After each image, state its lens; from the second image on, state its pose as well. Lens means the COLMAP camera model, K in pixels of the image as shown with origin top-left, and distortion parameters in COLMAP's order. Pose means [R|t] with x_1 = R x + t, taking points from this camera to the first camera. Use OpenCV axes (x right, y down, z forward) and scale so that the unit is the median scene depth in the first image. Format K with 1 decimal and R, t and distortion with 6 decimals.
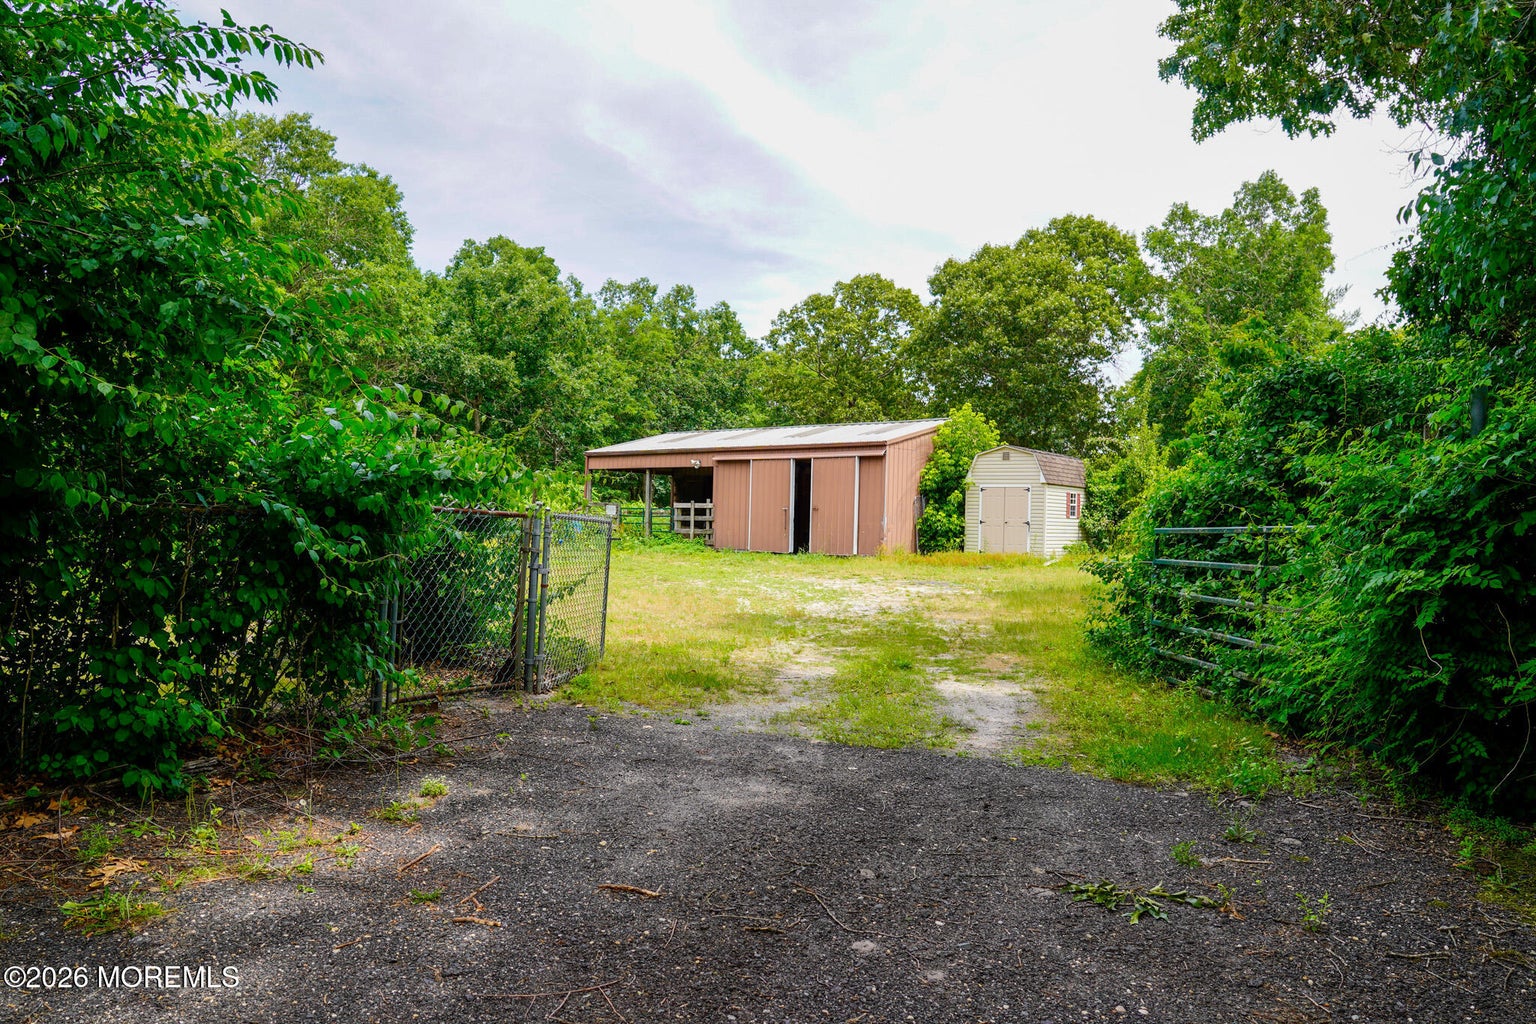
lens RADIAL K [[1030.8, 0, 768.0], [0, 1030.8, 512.0], [0, 0, 1]] dist [-0.147161, 0.068812]
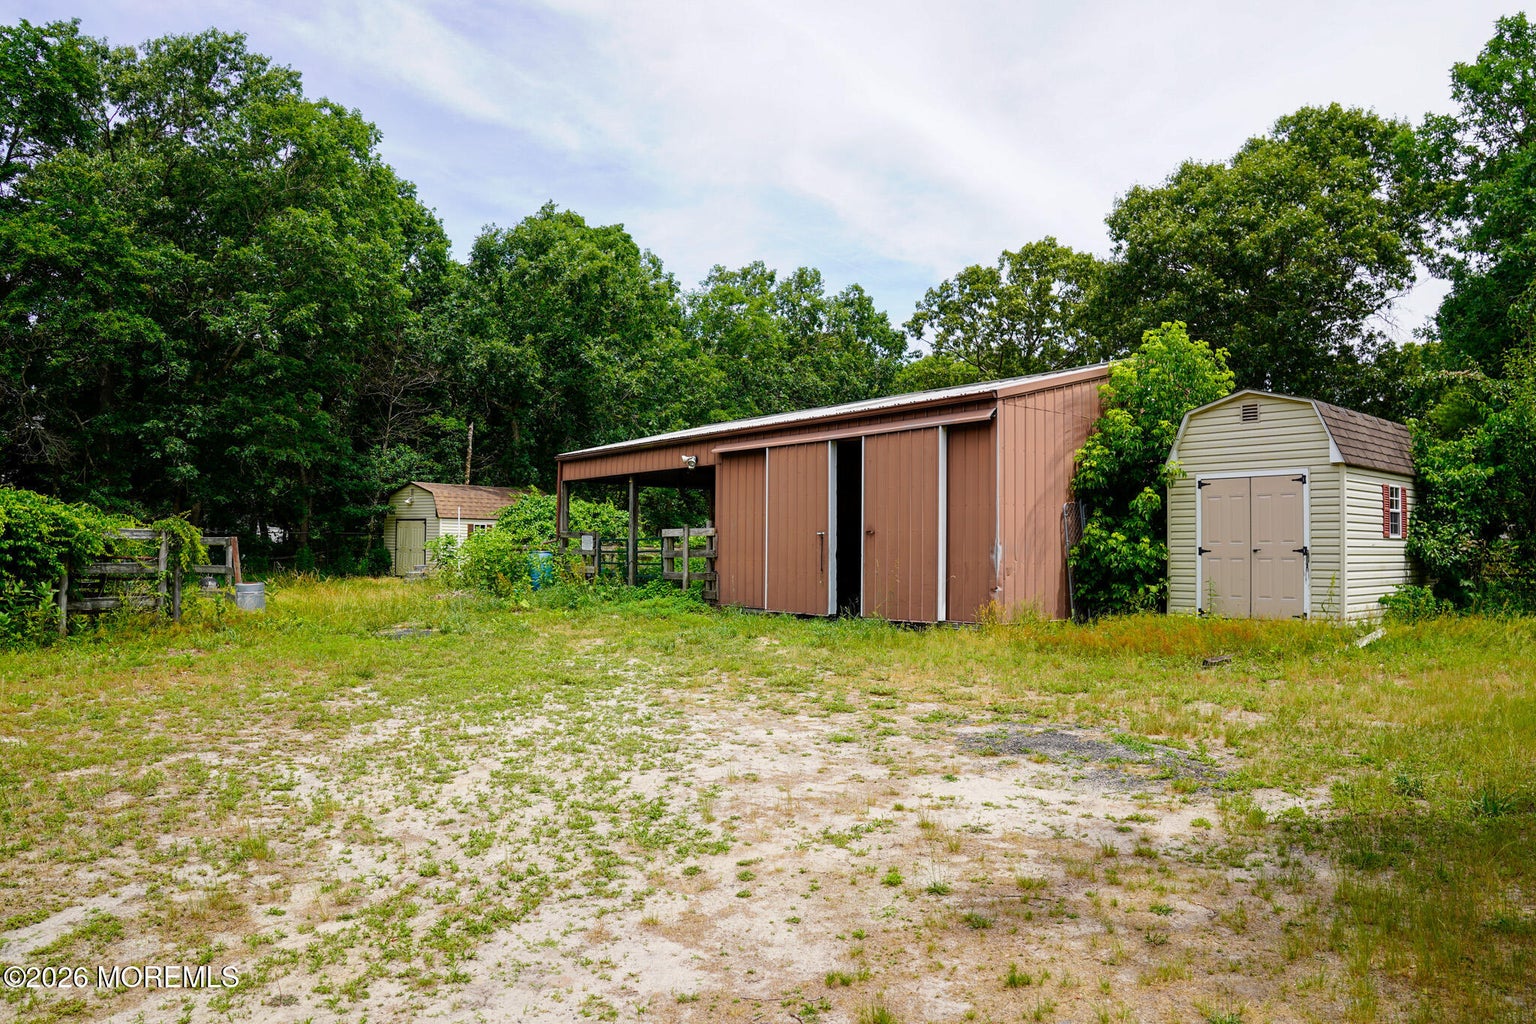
lens RADIAL K [[1030.8, 0, 768.0], [0, 1030.8, 512.0], [0, 0, 1]] dist [-0.147161, 0.068812]
pose [[0.981495, -0.026811, -0.189604, 0.084934], [0.020824, 0.999222, -0.033499, 0.002736], [0.190355, 0.028931, 0.981289, 0.431170]]
